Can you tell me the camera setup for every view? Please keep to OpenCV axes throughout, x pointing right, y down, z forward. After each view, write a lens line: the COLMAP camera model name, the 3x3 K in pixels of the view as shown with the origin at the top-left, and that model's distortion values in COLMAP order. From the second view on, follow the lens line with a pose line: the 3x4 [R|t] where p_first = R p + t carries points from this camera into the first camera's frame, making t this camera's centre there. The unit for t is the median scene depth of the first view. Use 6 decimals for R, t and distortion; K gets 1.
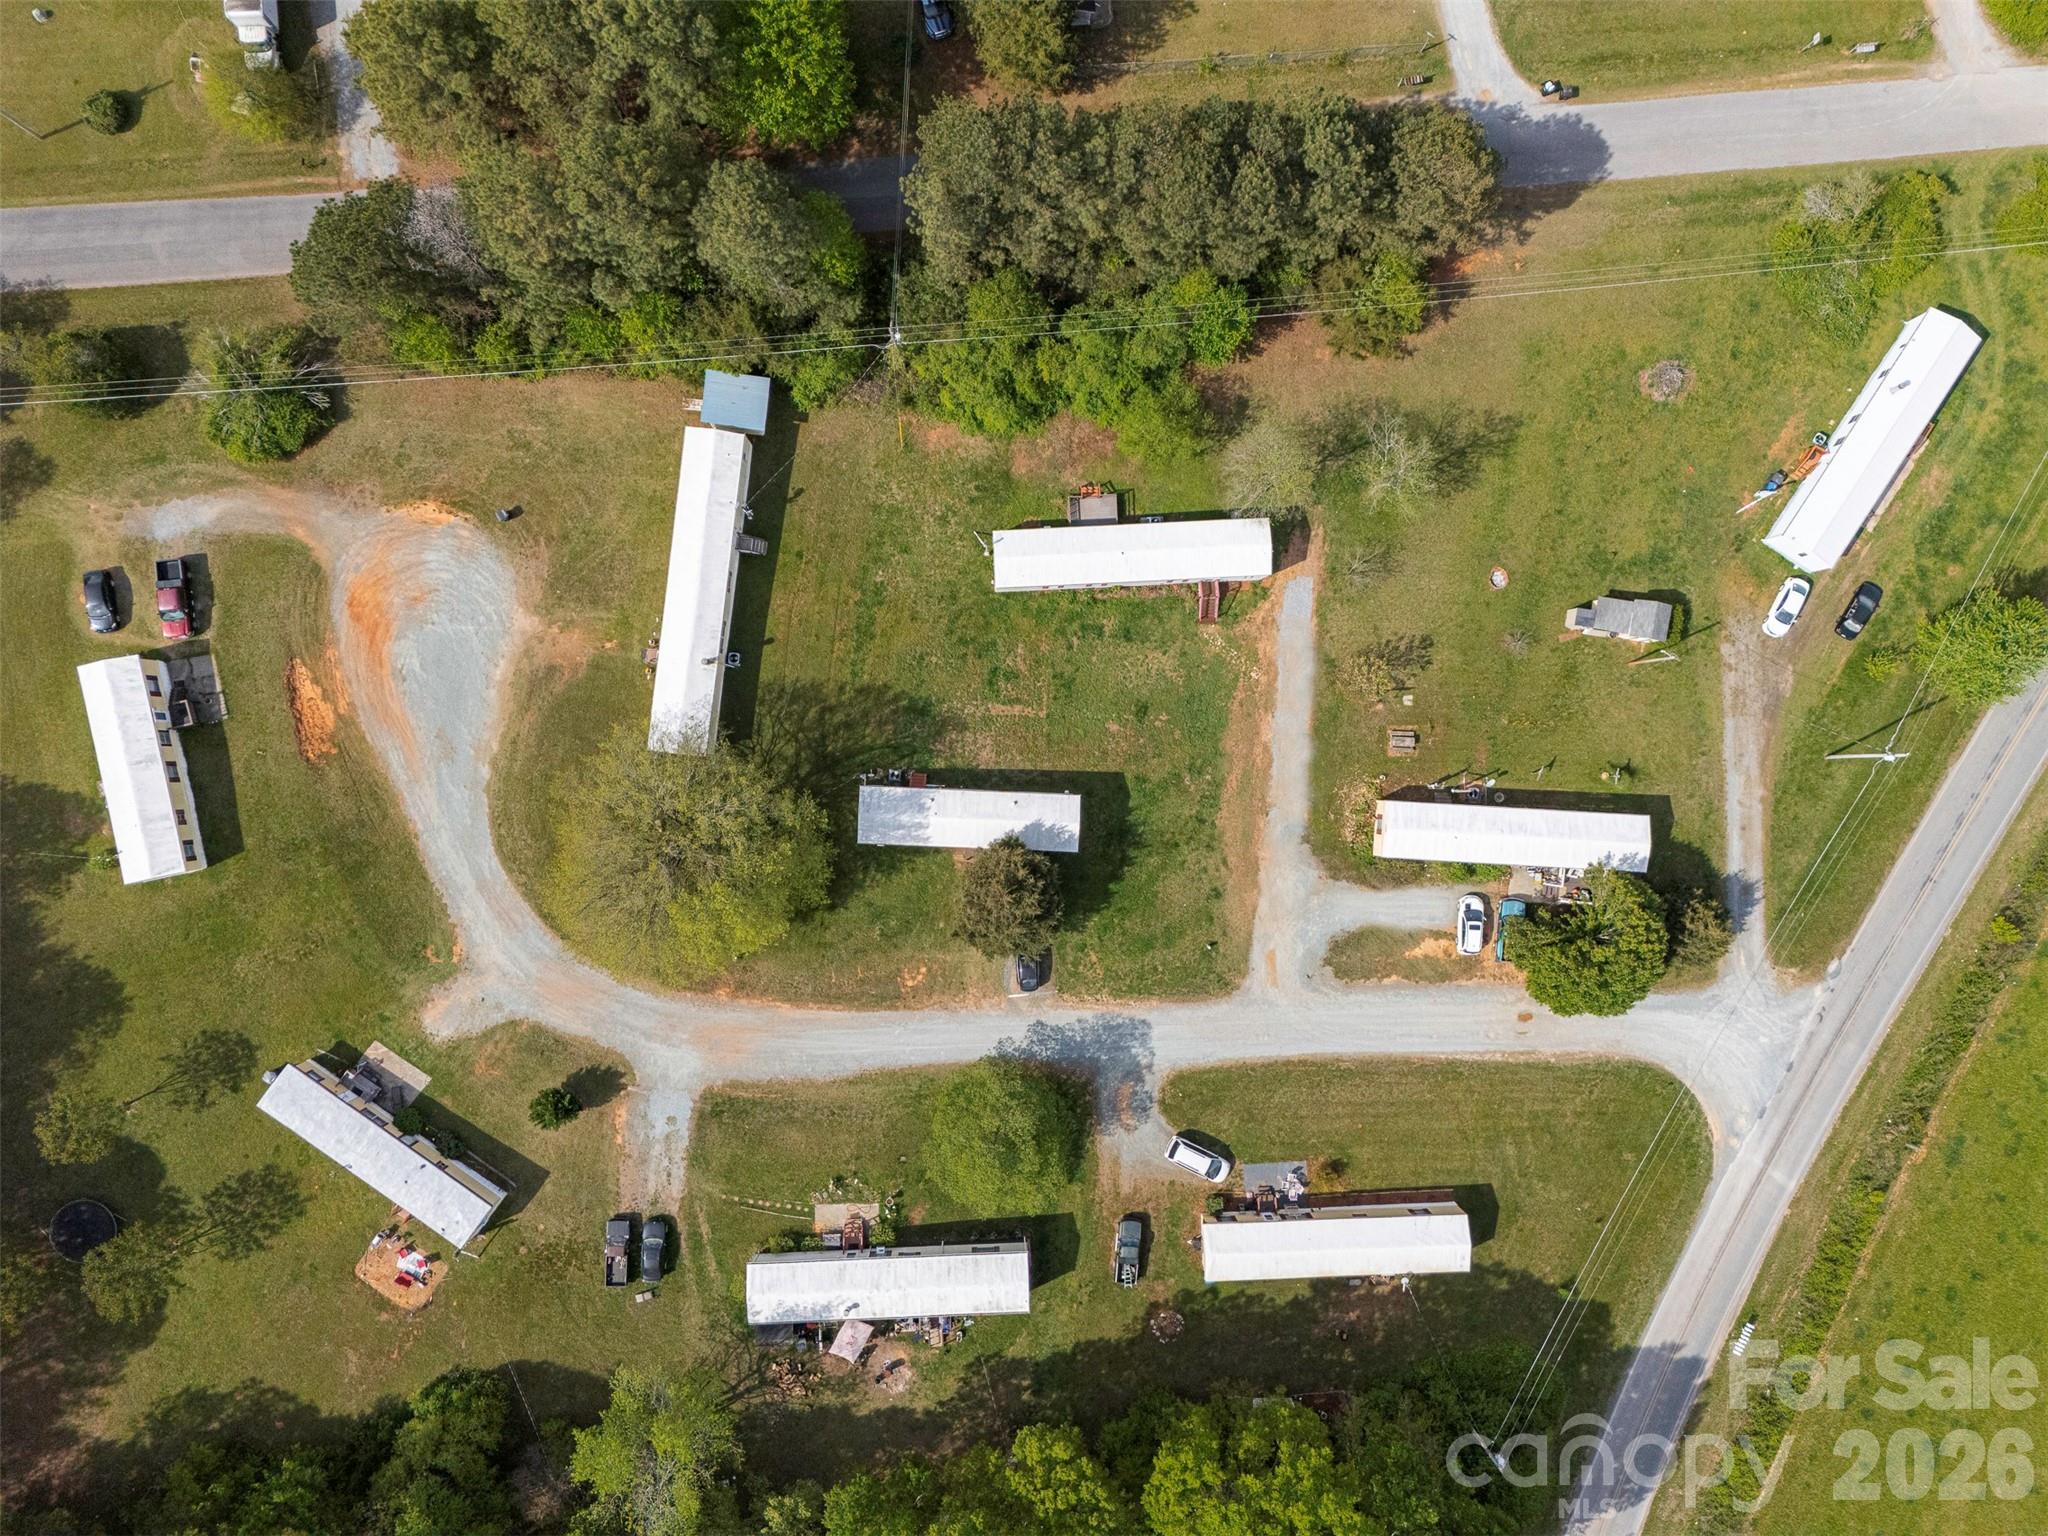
lens RADIAL K [[1490.5, 0, 1024.0], [0, 1490.5, 768.0], [0, 0, 1]] dist [0.078367, -0.069698]
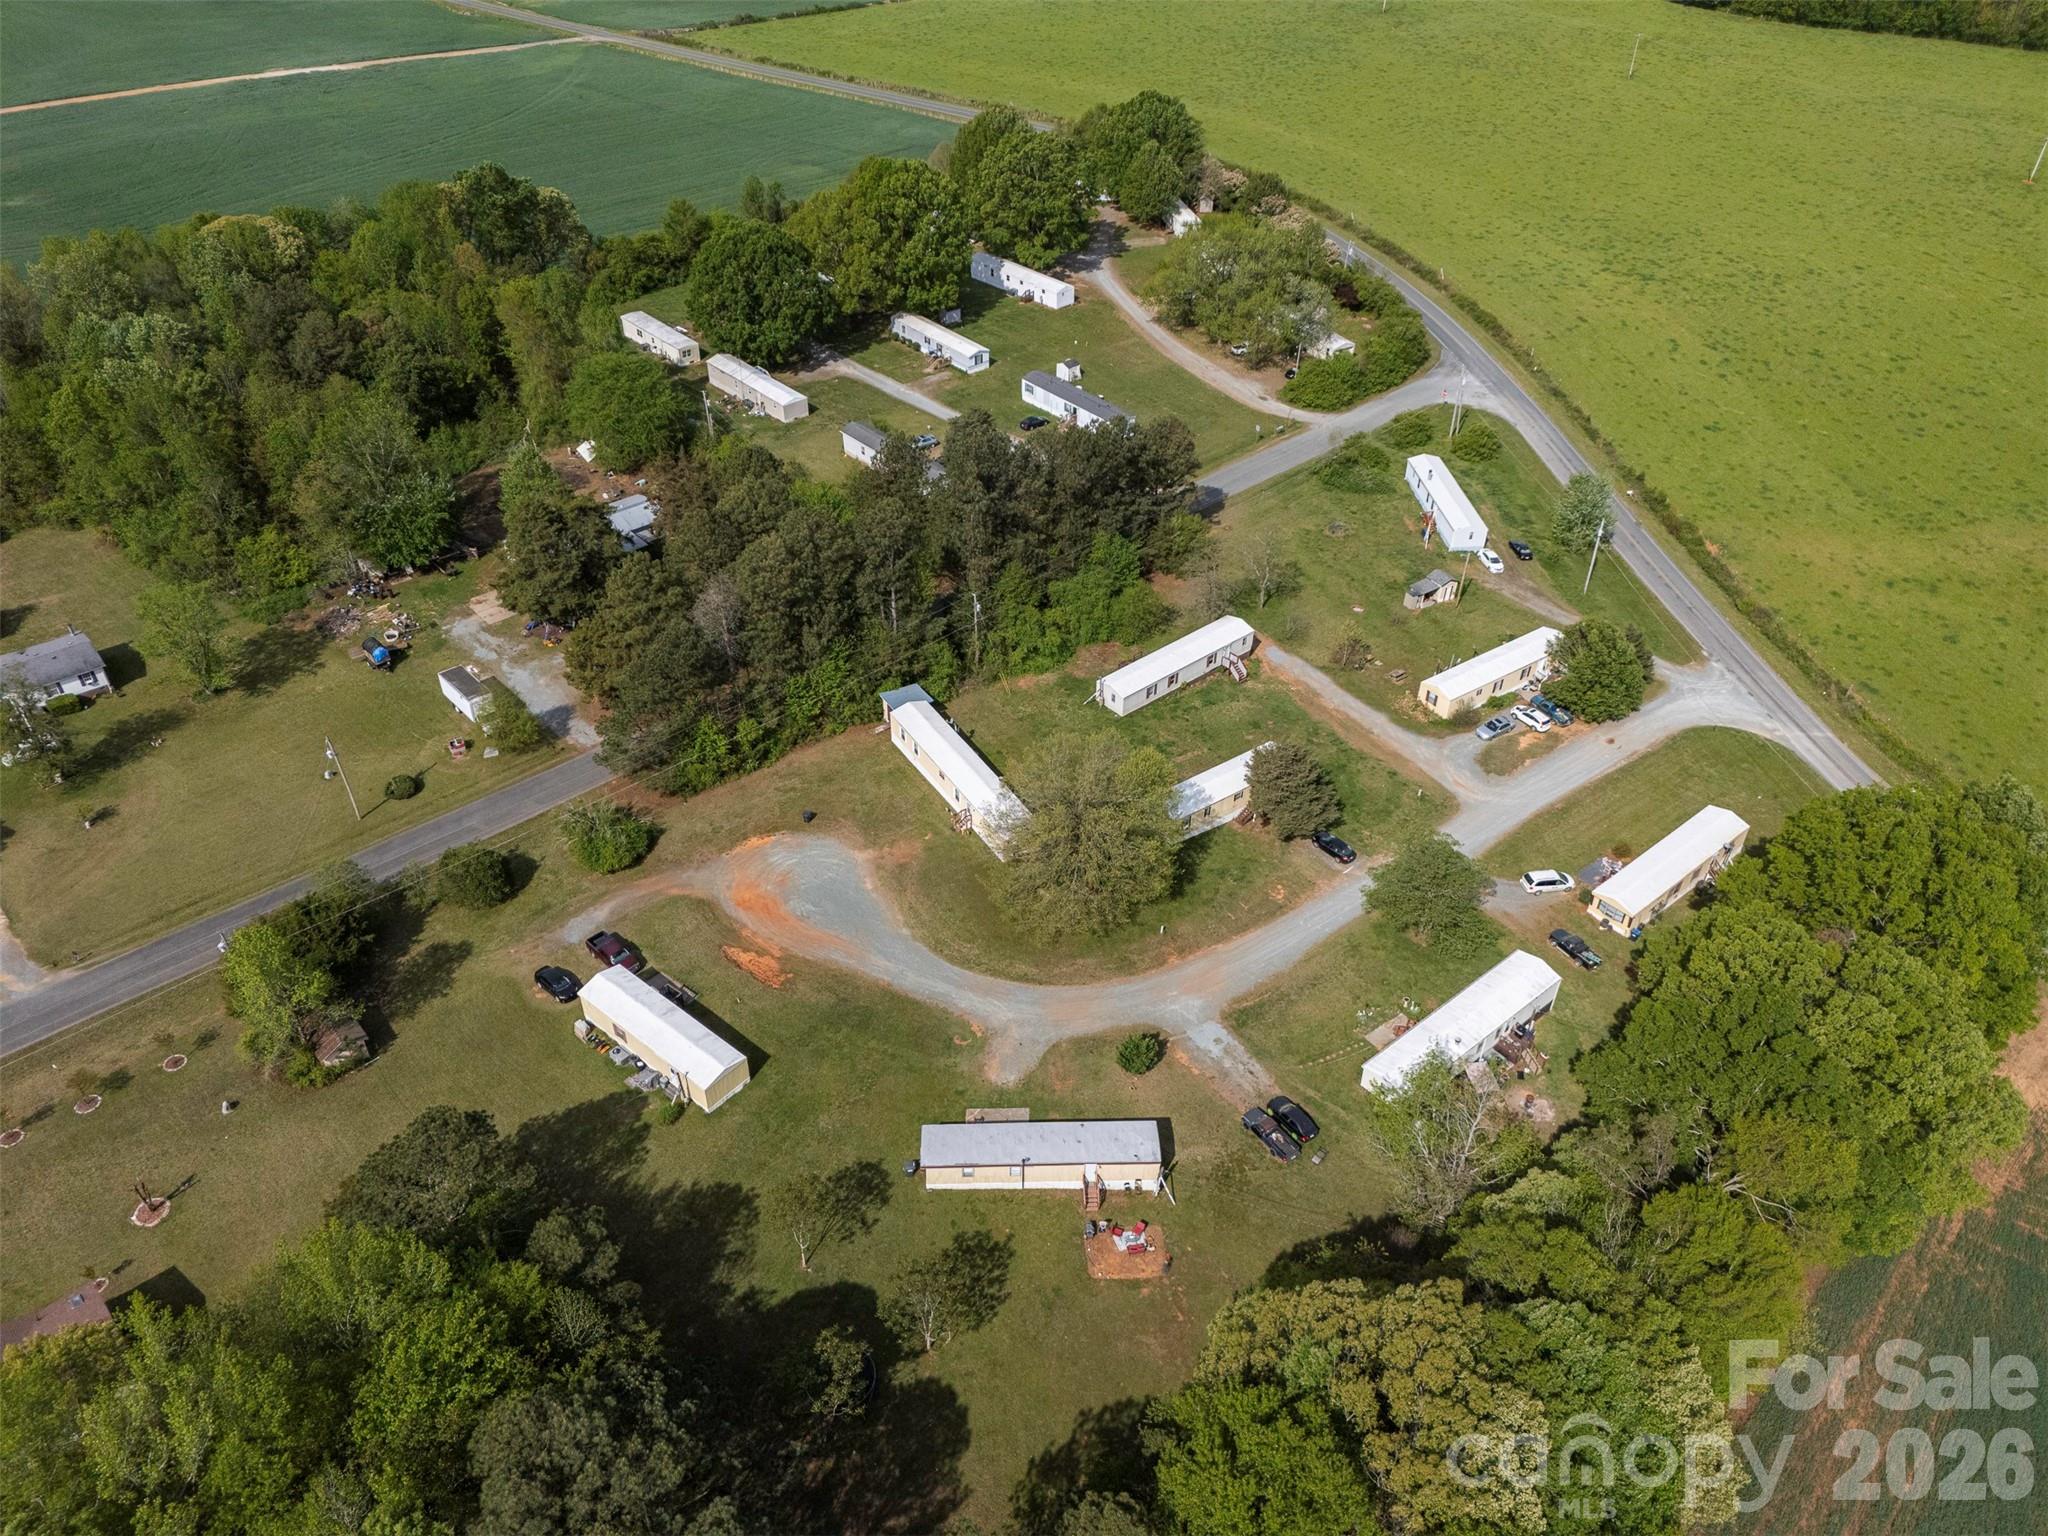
lens RADIAL K [[1490.5, 0, 1024.0], [0, 1490.5, 768.0], [0, 0, 1]] dist [0.078367, -0.069698]
pose [[0.788736, -0.390102, 0.475095, -0.786601], [0.614696, 0.492124, -0.616412, 0.721676], [0.006657, 0.778225, 0.627950, 0.144234]]
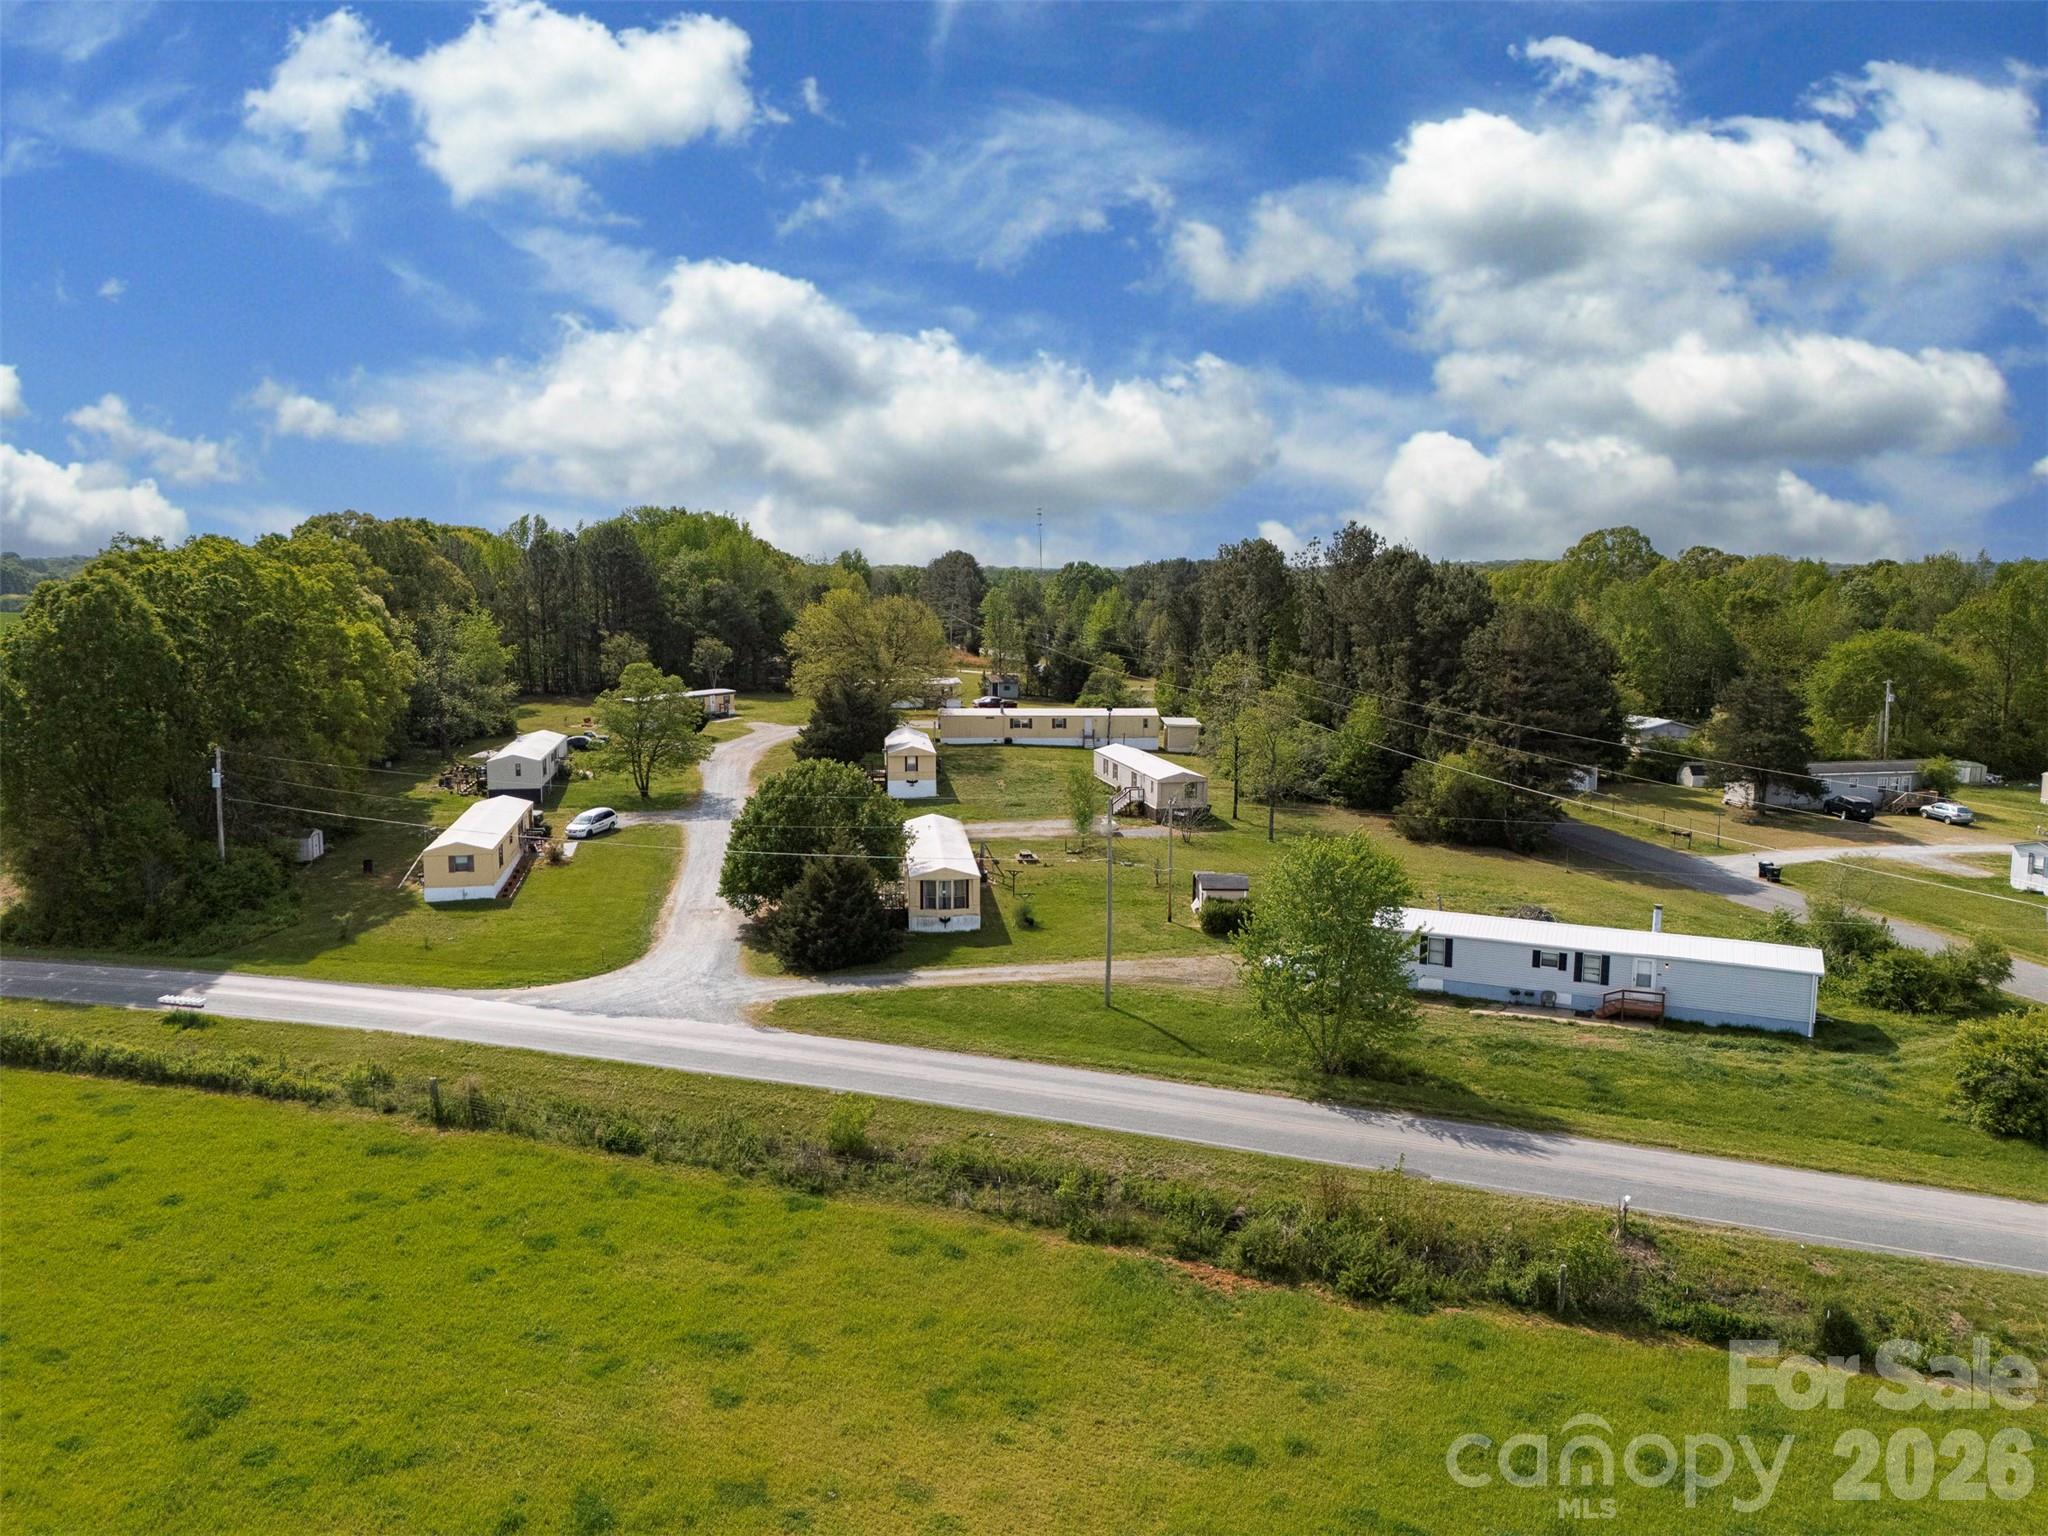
lens RADIAL K [[1490.5, 0, 1024.0], [0, 1490.5, 768.0], [0, 0, 1]] dist [0.078367, -0.069698]
pose [[0.161569, 0.108470, -0.980882, 1.164884], [-0.986861, 0.016368, -0.160743, 0.133791], [-0.001381, 0.993965, 0.109689, 0.857466]]
